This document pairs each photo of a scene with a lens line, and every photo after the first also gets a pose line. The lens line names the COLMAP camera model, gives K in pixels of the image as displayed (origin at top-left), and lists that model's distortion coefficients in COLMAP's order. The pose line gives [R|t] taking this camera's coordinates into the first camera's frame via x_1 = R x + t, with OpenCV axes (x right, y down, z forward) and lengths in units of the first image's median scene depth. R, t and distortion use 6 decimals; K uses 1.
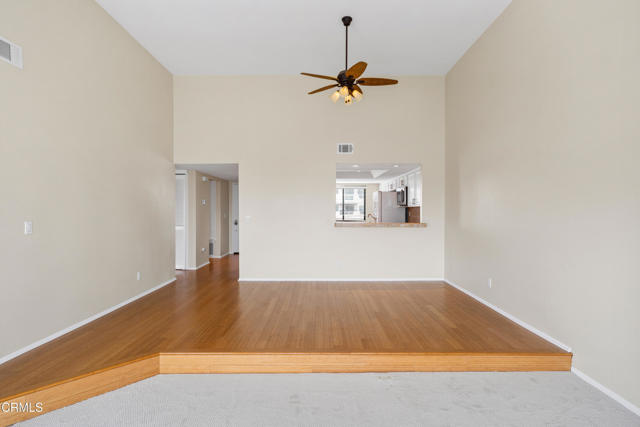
lens RADIAL K [[341.1, 0, 320.0], [0, 341.1, 213.5], [0, 0, 1]] dist [0.002681, 0.000022]
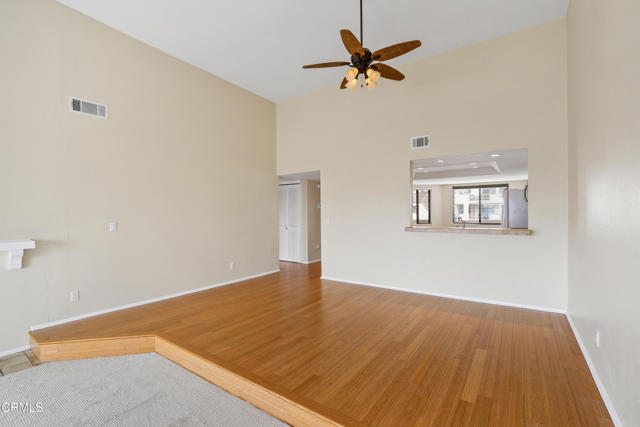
lens RADIAL K [[285.4, 0, 320.0], [0, 285.4, 213.5], [0, 0, 1]] dist [-0.013684, 0.000050]
pose [[0.819785, -0.006133, -0.572638, 0.297165], [0.003355, 0.999977, -0.005907, -0.003743], [0.572661, 0.002921, 0.819787, 0.266925]]
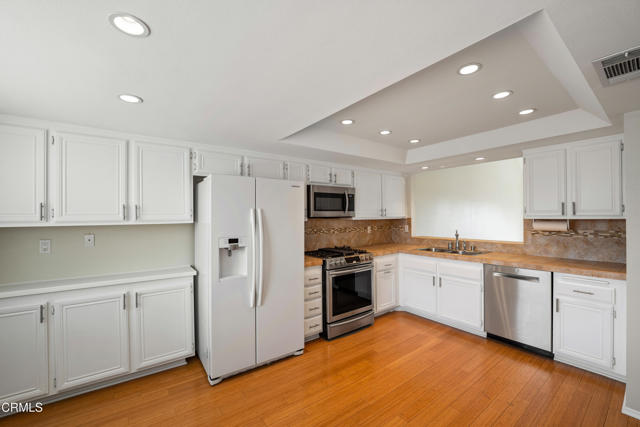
lens RADIAL K [[260.7, 0, 320.0], [0, 260.7, 213.5], [0, 0, 1]] dist [-0.031744, 0.005945]
pose [[-0.587770, 0.012618, 0.808930, -0.135570], [0.015585, 0.999869, -0.004272, -0.038475], [-0.808878, 0.010096, -0.587890, 1.718547]]
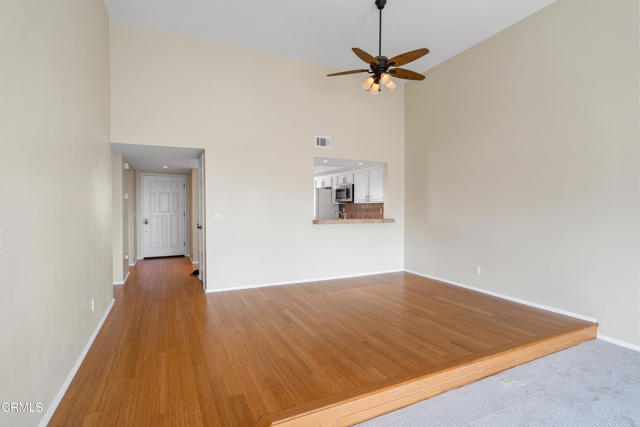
lens RADIAL K [[316.3, 0, 320.0], [0, 316.3, 213.5], [0, 0, 1]] dist [-0.005393, -0.000812]
pose [[0.903045, -0.008427, 0.429464, -0.332496], [0.003281, 0.999914, 0.012720, -0.001542], [-0.429534, -0.010078, 0.902994, 0.212758]]
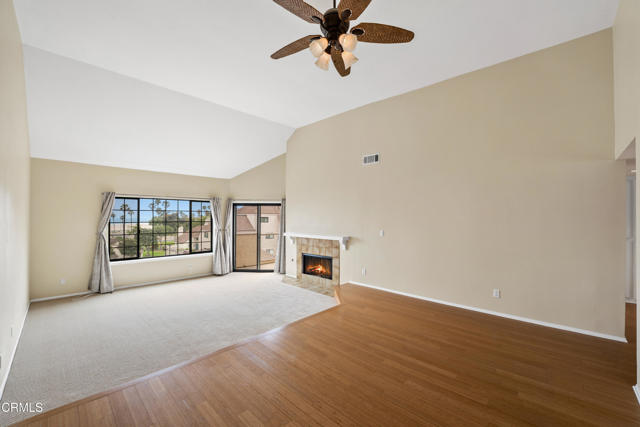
lens RADIAL K [[260.7, 0, 320.0], [0, 260.7, 213.5], [0, 0, 1]] dist [-0.031744, 0.005945]
pose [[-0.697918, -0.010692, -0.716098, 0.320841], [-0.008596, 0.999942, -0.006552, -0.037309], [0.716126, 0.001583, -0.697969, 0.978803]]
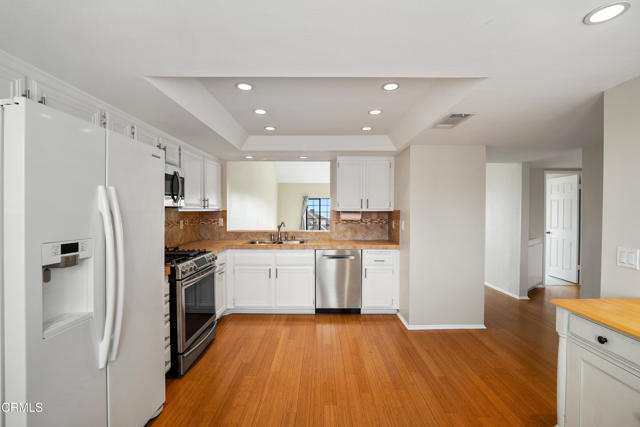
lens RADIAL K [[283.5, 0, 320.0], [0, 283.5, 213.5], [0, 0, 1]] dist [-0.014096, -0.000090]
pose [[-0.999946, -0.002748, 0.010067, 0.064187], [-0.002554, 0.999813, 0.019188, -0.031299], [-0.010118, 0.019161, -0.999765, 1.798099]]
